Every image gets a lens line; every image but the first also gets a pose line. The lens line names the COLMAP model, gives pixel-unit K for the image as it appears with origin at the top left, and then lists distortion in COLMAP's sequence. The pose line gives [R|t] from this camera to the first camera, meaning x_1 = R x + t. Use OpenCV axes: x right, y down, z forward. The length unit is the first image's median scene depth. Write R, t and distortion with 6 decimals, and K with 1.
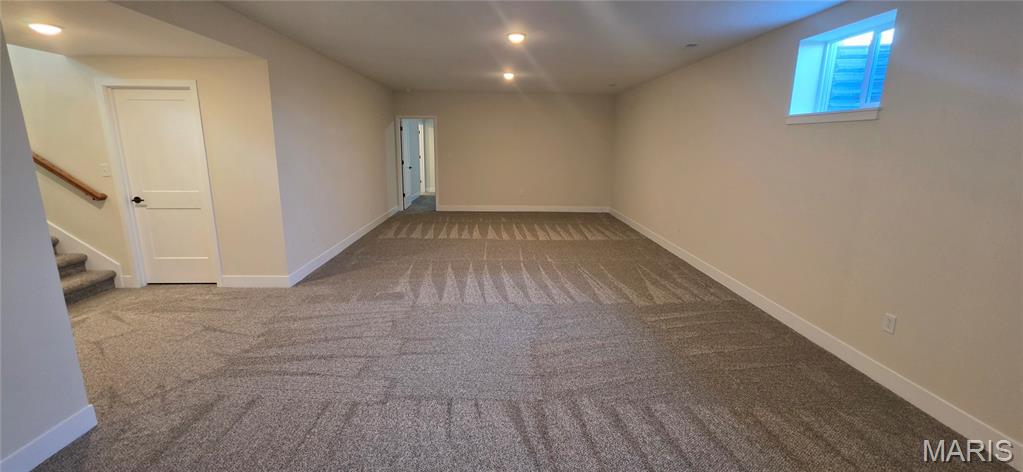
lens RADIAL K [[413.4, 0, 510.9], [0, 413.4, 231.1], [0, 0, 1]] dist [-0.001691, 0.000530]
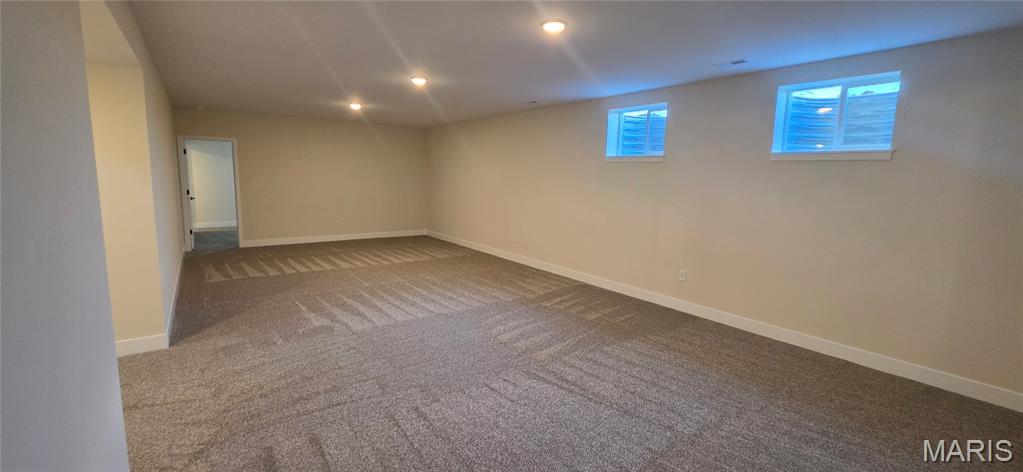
lens RADIAL K [[413.4, 0, 510.9], [0, 413.4, 231.1], [0, 0, 1]] dist [-0.001691, 0.000530]
pose [[0.827508, -0.070439, 0.557018, -0.425034], [0.105354, 0.993957, -0.030822, 0.005906], [-0.551481, 0.084190, 0.829928, -0.051840]]
